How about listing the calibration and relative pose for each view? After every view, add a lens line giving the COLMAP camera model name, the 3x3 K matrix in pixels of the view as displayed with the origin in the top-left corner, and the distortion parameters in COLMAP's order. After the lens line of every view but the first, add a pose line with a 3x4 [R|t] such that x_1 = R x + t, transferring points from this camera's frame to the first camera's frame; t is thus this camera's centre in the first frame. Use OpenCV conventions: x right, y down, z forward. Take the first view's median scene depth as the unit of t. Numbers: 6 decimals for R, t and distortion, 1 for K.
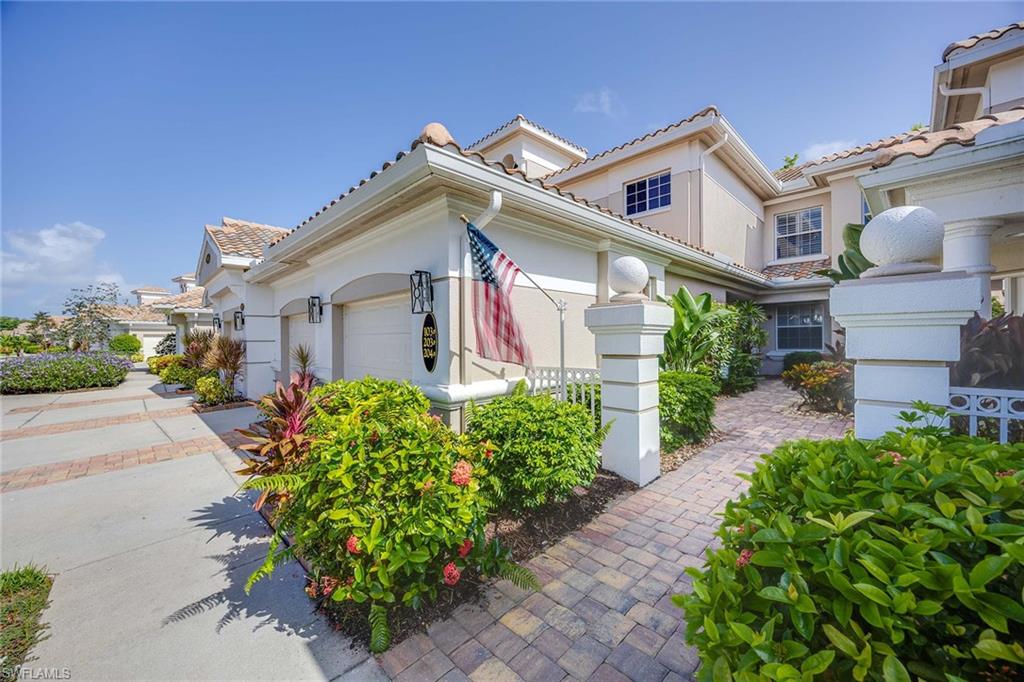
lens RADIAL K [[387.0, 0, 512.0], [0, 387.0, 341.0], [0, 0, 1]] dist [-0.000075, -0.000074]
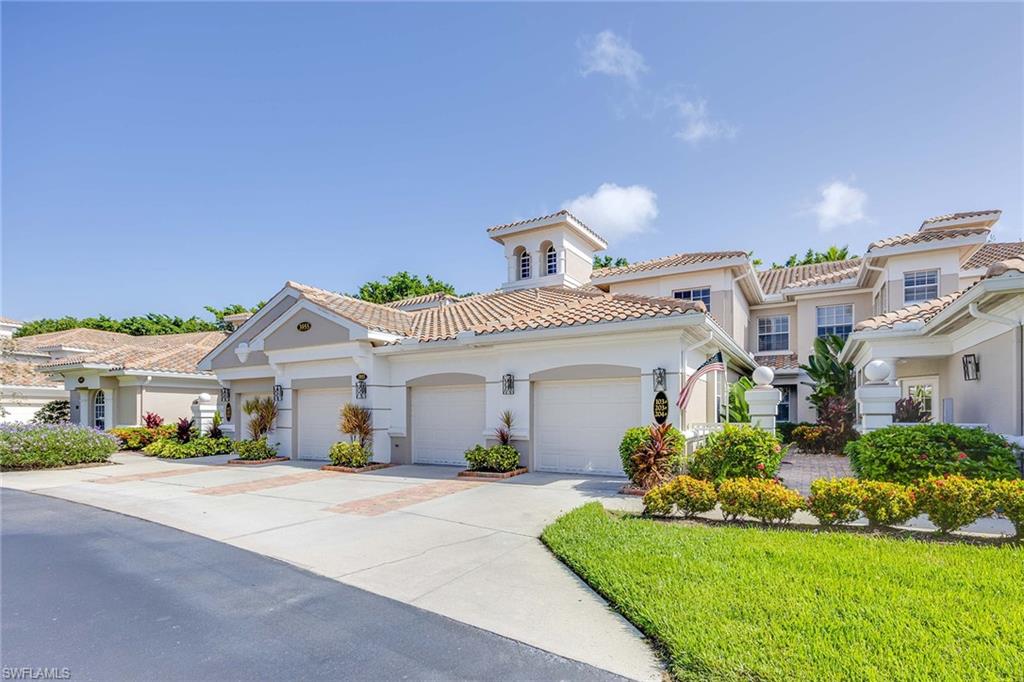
lens RADIAL K [[452.4, 0, 571.4], [0, 452.4, 415.7], [0, 0, 1]] dist [-0.002335, -0.000363]
pose [[0.953620, 0.007603, 0.300917, -0.541674], [-0.006470, 0.999968, -0.004763, 0.022963], [-0.300944, 0.002595, 0.953638, -0.377766]]
